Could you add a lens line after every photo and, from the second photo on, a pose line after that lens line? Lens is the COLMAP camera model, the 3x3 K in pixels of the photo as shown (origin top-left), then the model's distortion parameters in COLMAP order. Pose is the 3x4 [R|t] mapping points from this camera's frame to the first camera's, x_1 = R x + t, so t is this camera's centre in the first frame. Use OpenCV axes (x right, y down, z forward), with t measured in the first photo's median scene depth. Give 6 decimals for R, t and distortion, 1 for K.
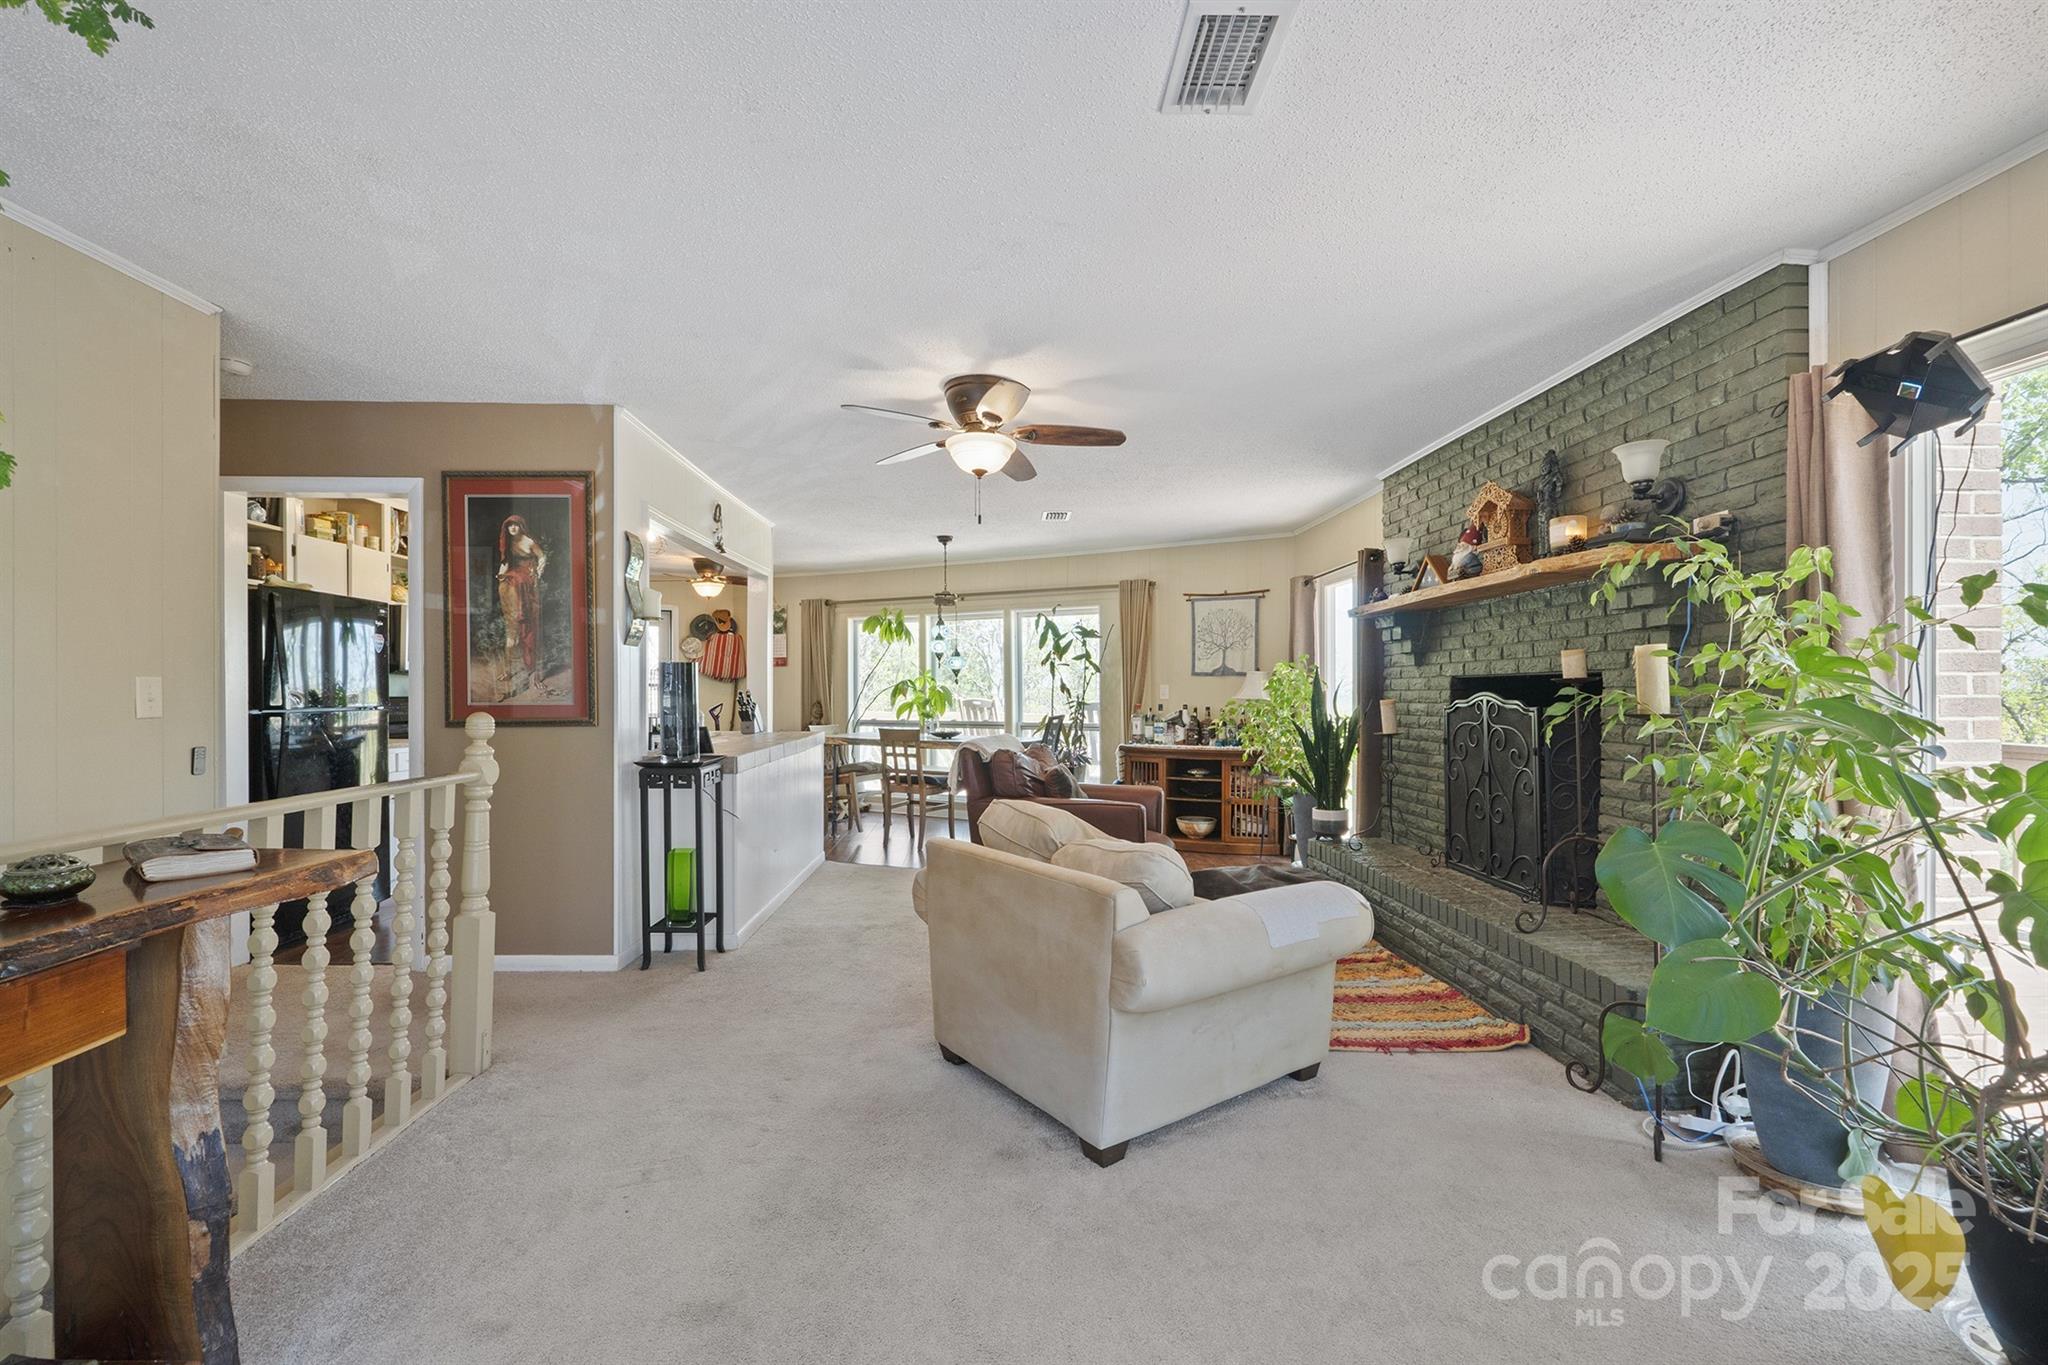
lens RADIAL K [[859.6, 0, 1038.4], [0, 859.6, 693.4], [0, 0, 1]] dist [-0.018319, -0.000494]
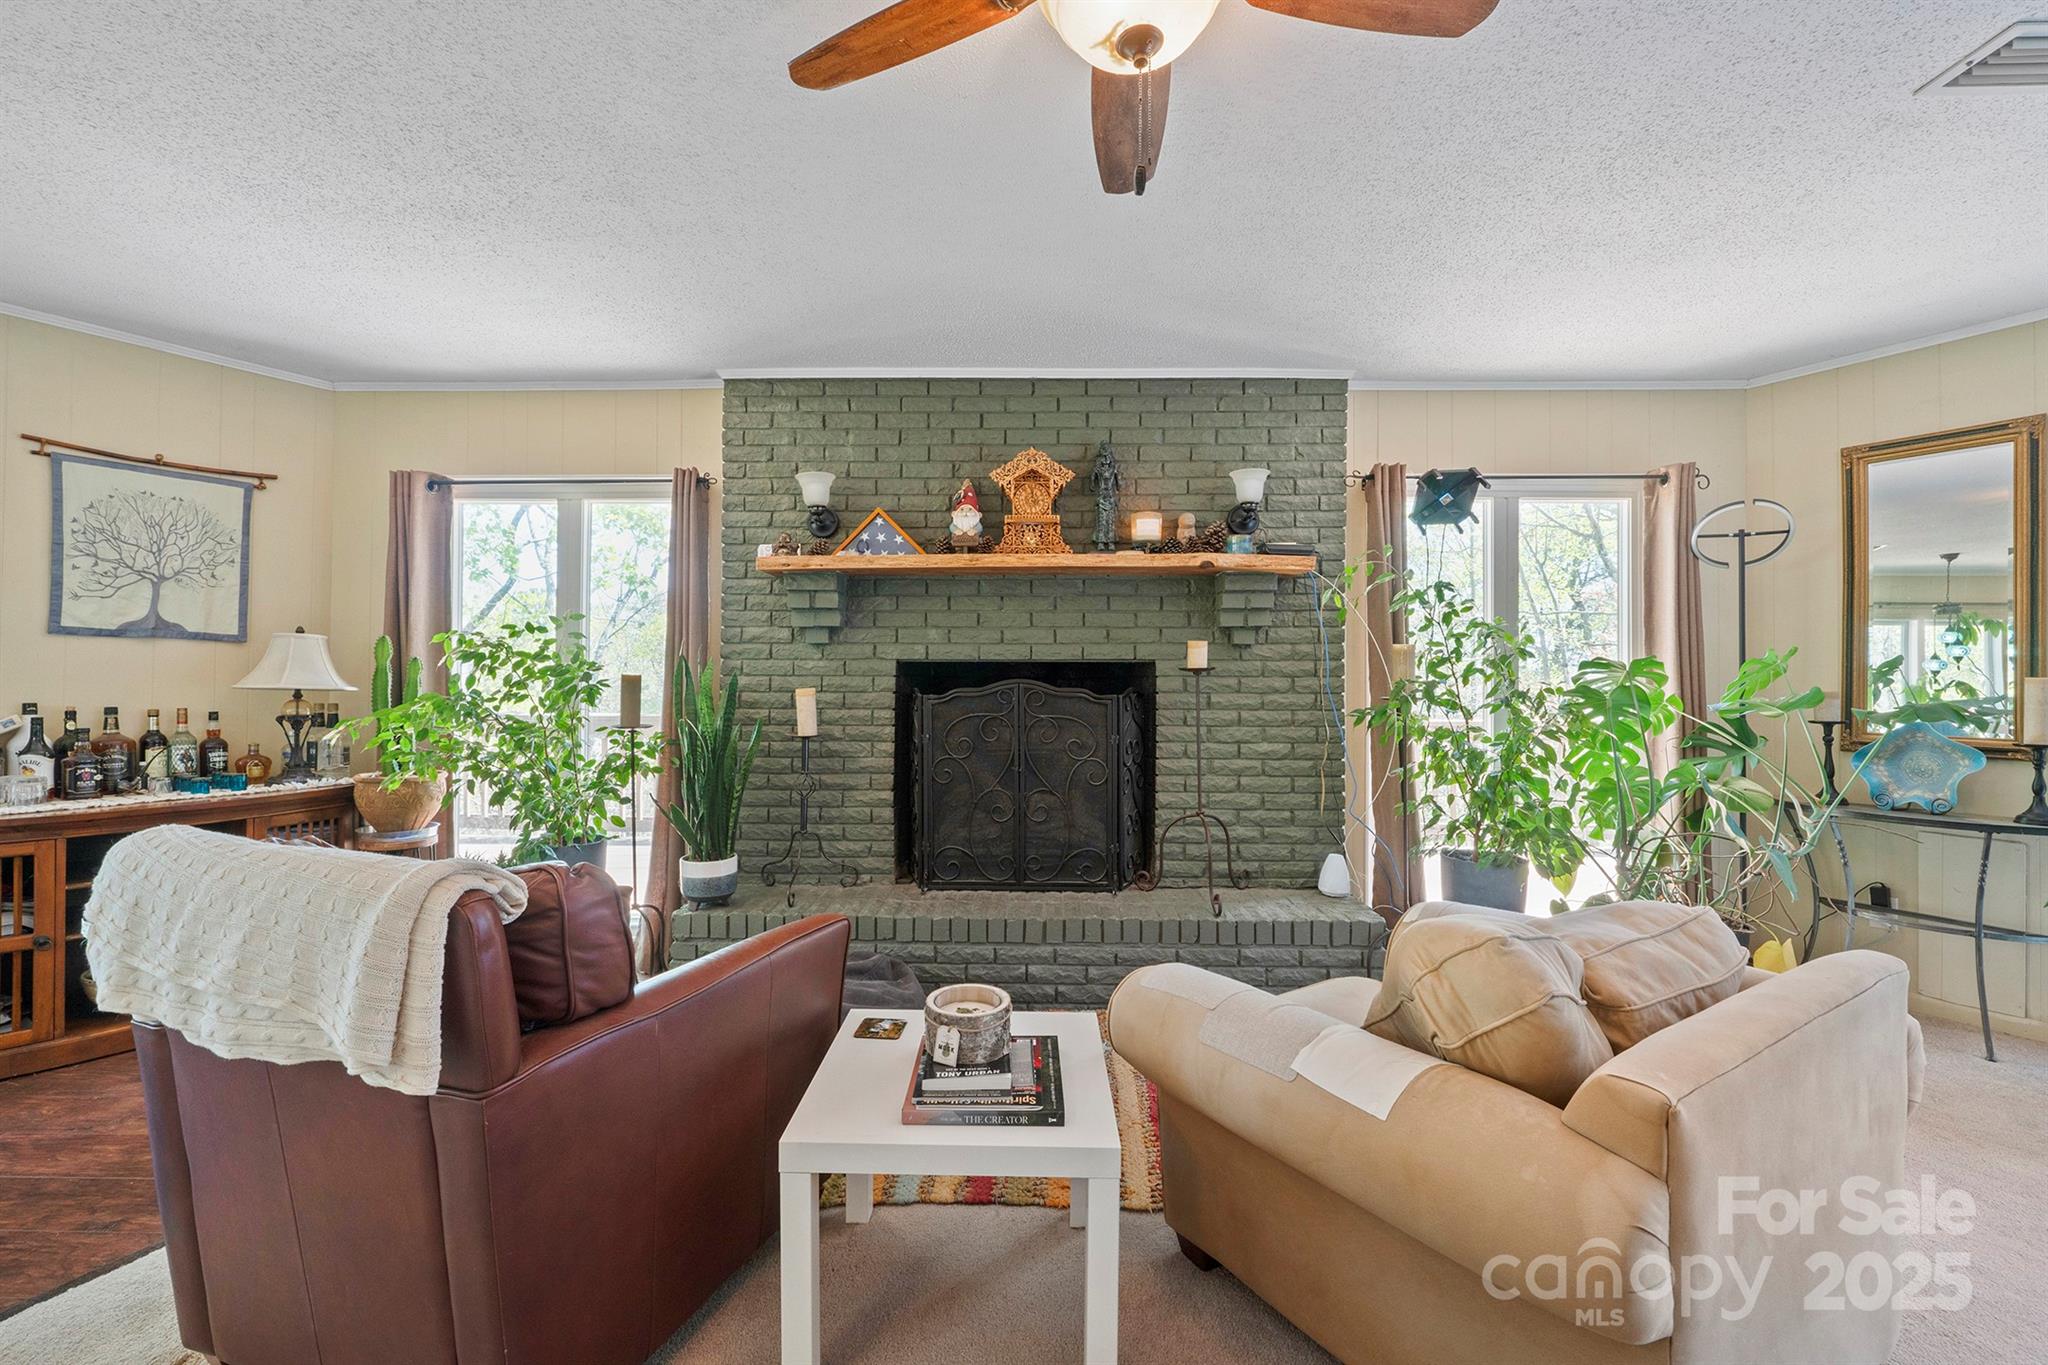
lens RADIAL K [[859.6, 0, 1033.9], [0, 859.6, 674.5], [0, 0, 1]] dist [-0.018319, -0.000494]
pose [[0.072735, 0.010662, 0.997294, -0.312228], [-0.006454, 0.999927, -0.010219, 0.001169], [-0.997330, -0.005693, 0.072799, 0.767358]]
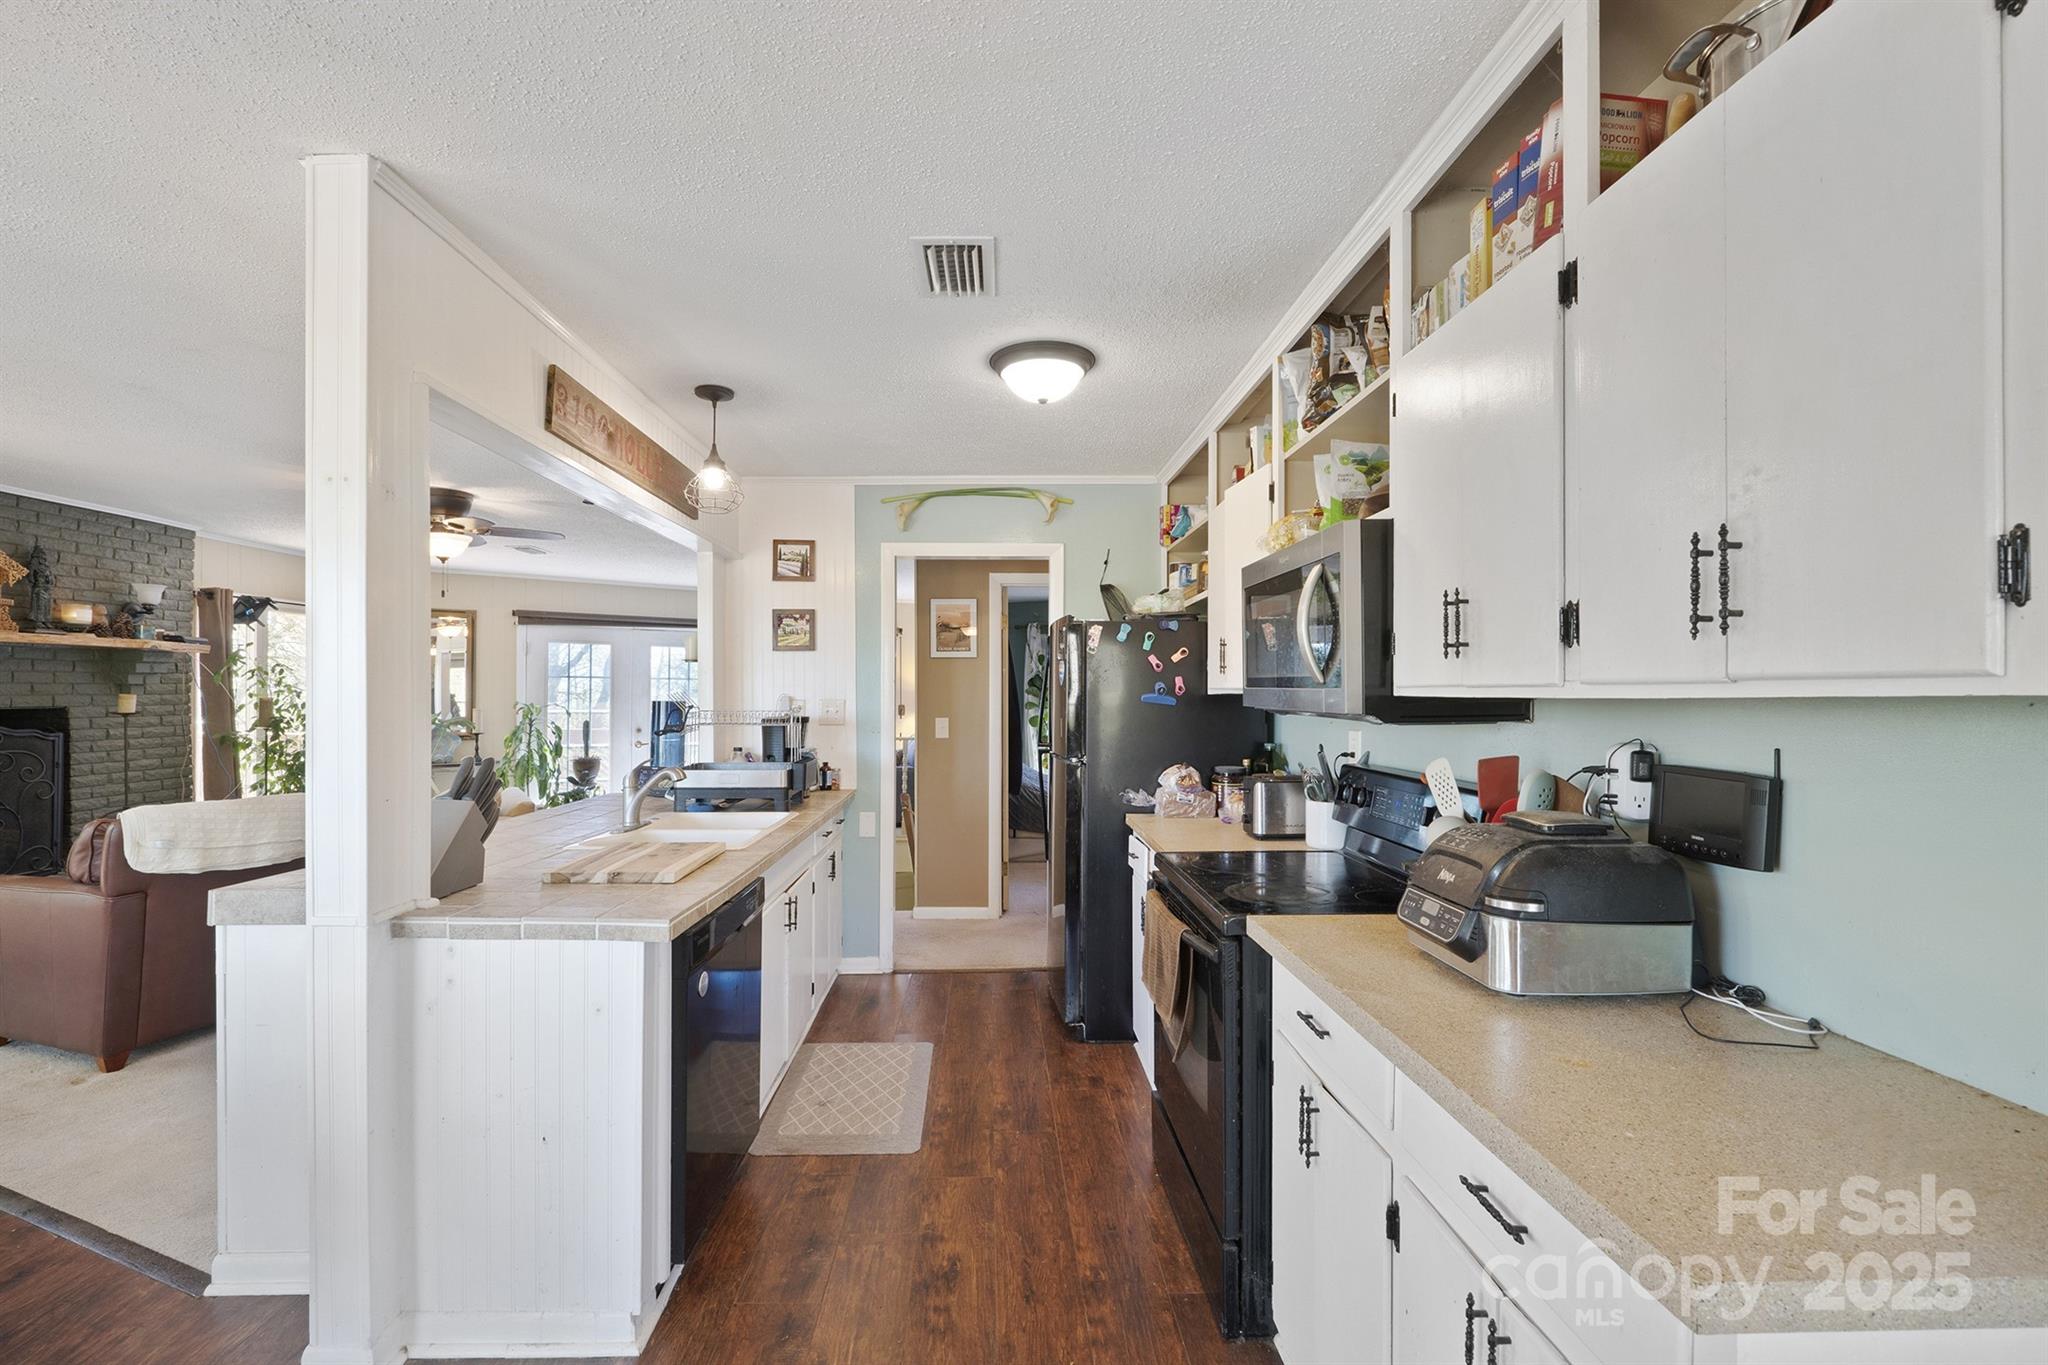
lens RADIAL K [[859.6, 0, 1013.9], [0, 859.6, 689.5], [0, 0, 1]] dist [-0.018319, -0.000494]
pose [[-0.999657, -0.000731, 0.026192, -0.765391], [-0.000871, 0.999985, -0.005359, -0.038558], [-0.026188, -0.005380, -0.999643, 1.769791]]
